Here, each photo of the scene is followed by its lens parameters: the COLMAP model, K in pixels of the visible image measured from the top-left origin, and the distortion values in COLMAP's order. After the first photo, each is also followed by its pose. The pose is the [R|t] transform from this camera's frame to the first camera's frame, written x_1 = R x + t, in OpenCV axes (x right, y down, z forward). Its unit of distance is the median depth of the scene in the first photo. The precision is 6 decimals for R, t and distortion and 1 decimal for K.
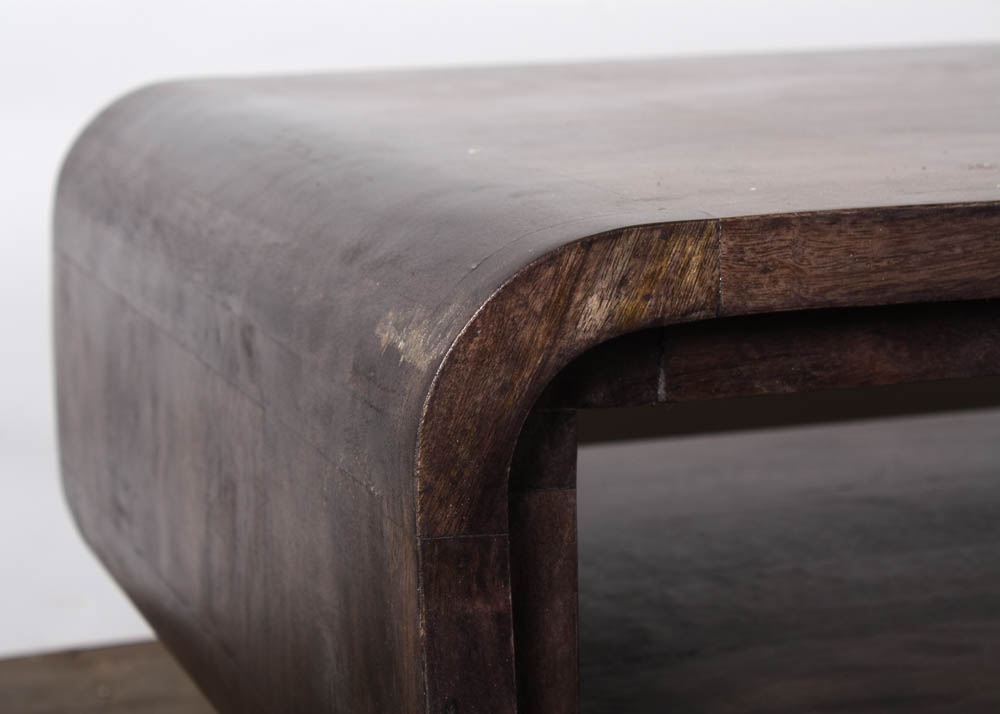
lens RADIAL K [[2524.3, 0, 500.0], [0, 2524.3, 357.0], [0, 0, 1]] dist [0.061483, 0.048779]
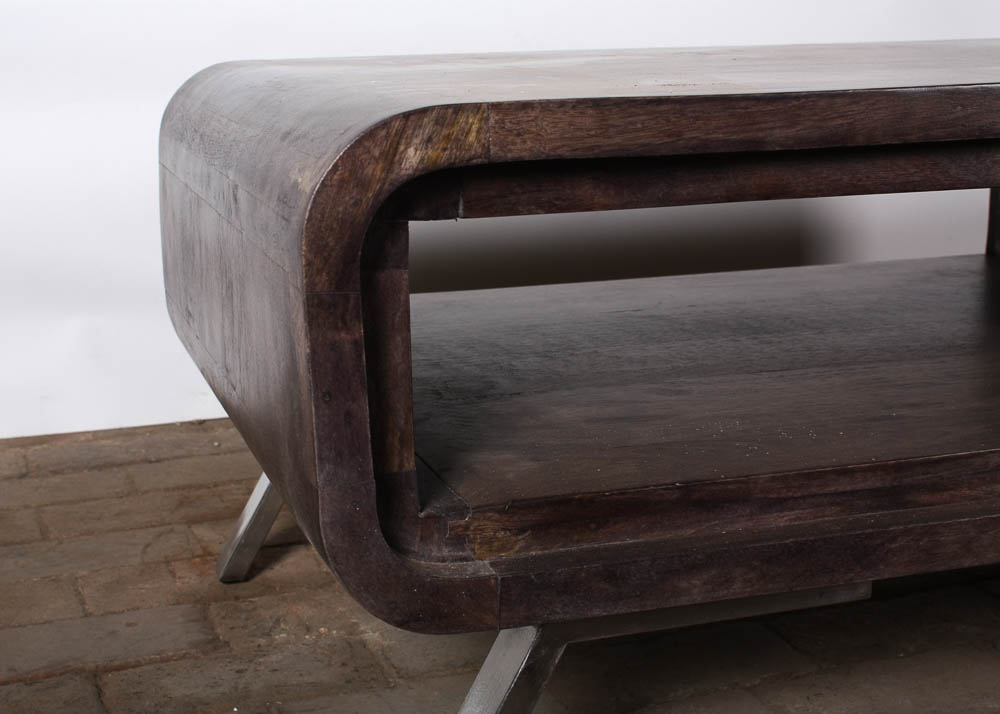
lens RADIAL K [[1515.7, 0, 500.0], [0, 1515.7, 357.0], [0, 0, 1]] dist [-0.024720, -0.044372]
pose [[0.999848, 0.005444, -0.016591, 0.111369], [-0.004704, 0.999007, 0.044303, 0.067772], [0.016816, -0.044218, 0.998880, 0.004321]]
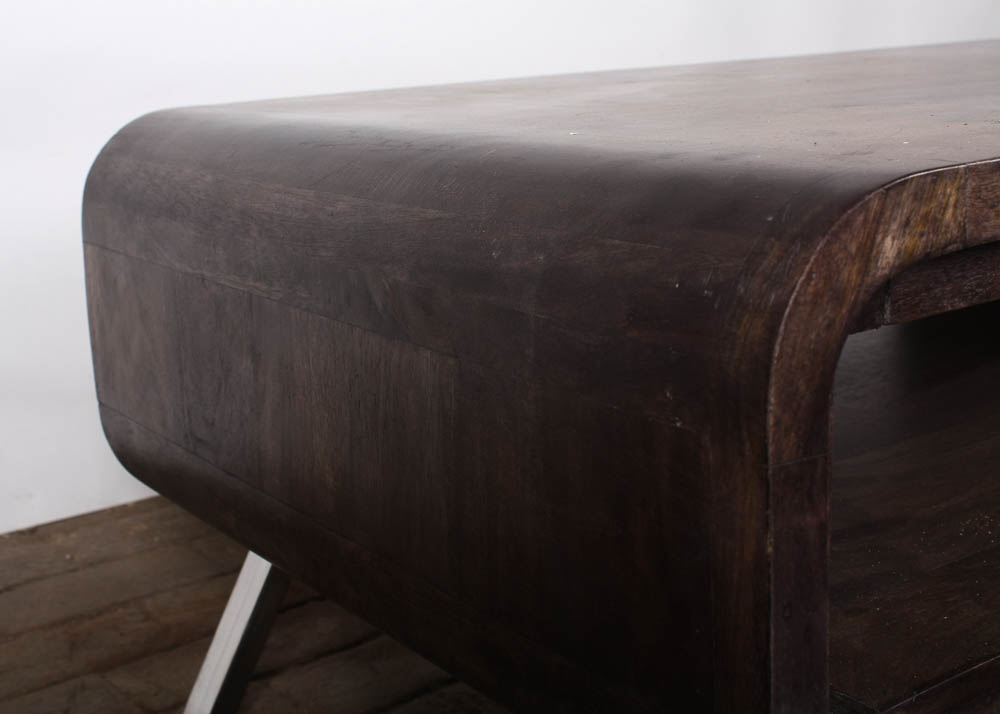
lens RADIAL K [[1390.7, 0, 500.0], [0, 1390.7, 357.0], [0, 0, 1]] dist [-0.015301, -0.049776]
pose [[0.957302, -0.092126, 0.274019, -0.301929], [0.077784, 0.994992, 0.062777, -0.022884], [-0.278430, -0.038782, 0.959673, 0.445389]]
